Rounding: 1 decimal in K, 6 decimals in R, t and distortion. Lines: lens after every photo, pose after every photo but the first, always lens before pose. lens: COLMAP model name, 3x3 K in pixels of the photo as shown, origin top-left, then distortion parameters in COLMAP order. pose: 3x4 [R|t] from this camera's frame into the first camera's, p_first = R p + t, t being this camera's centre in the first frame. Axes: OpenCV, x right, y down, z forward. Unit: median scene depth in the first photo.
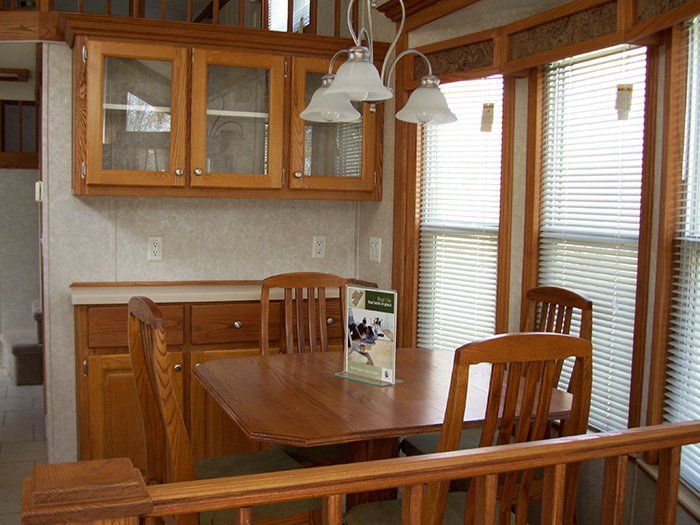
lens RADIAL K [[797.3, 0, 349.2], [0, 797.3, 265.9], [0, 0, 1]] dist [-0.098809, 0.000000]
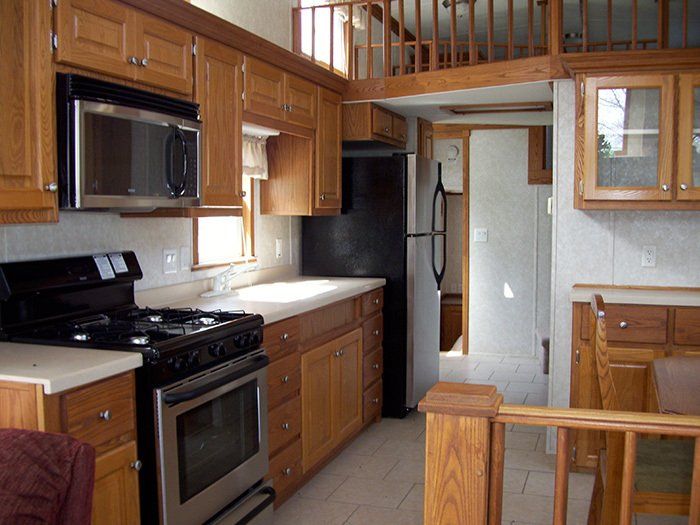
lens RADIAL K [[797.3, 0, 350.8], [0, 797.3, 260.3], [0, 0, 1]] dist [-0.098809, 0.000000]
pose [[0.762432, 0.022420, -0.646680, 0.156639], [-0.035700, 0.999335, -0.007444, 0.007309], [0.646083, 0.028762, 0.762725, -0.113557]]
